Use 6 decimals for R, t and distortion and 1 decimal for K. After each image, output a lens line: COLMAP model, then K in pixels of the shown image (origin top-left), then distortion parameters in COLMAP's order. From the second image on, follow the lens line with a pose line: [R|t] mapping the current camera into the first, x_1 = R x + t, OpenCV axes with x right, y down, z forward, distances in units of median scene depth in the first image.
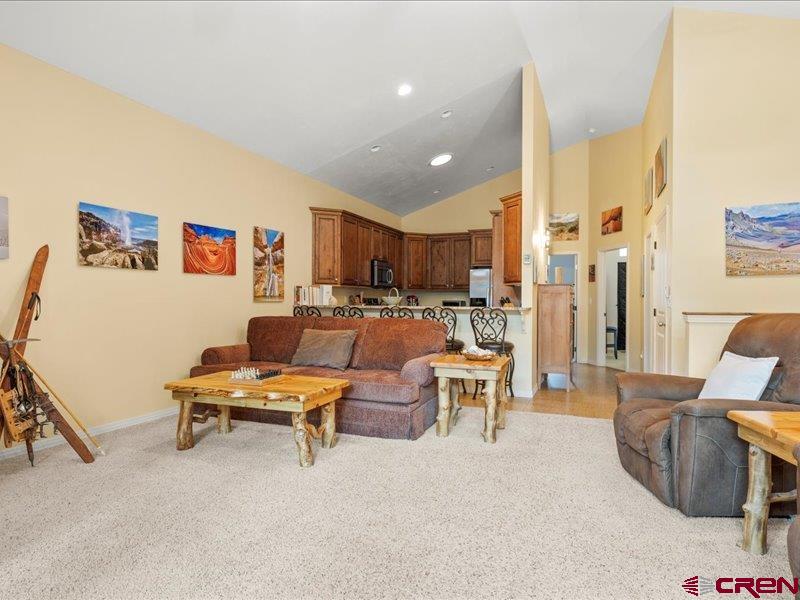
lens RADIAL K [[455.2, 0, 384.7], [0, 455.2, 298.2], [0, 0, 1]] dist [0.000923, -0.000233]
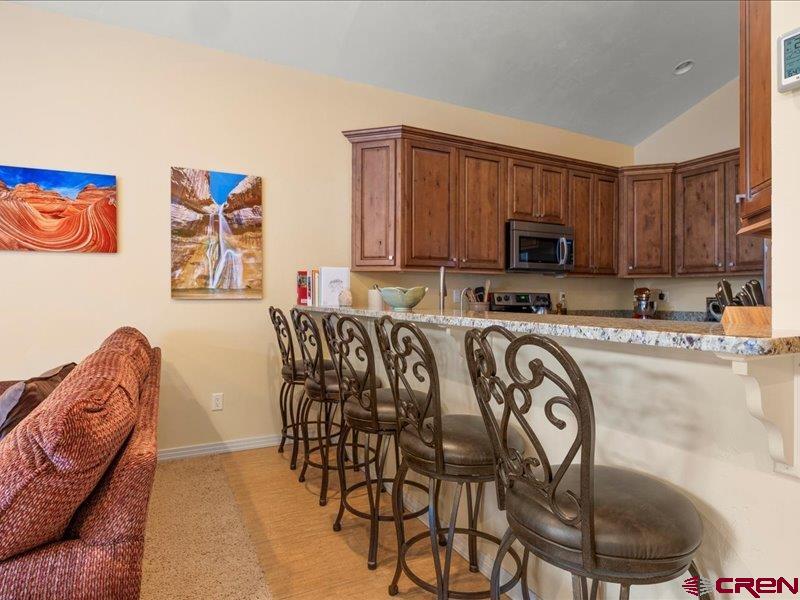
lens RADIAL K [[455.2, 0, 384.7], [0, 455.2, 298.2], [0, 0, 1]] dist [0.000923, -0.000233]
pose [[0.780802, 0.000194, -0.624779, 0.256328], [0.004169, 0.999976, 0.005521, 0.004368], [0.624765, -0.006915, 0.780782, 0.660696]]
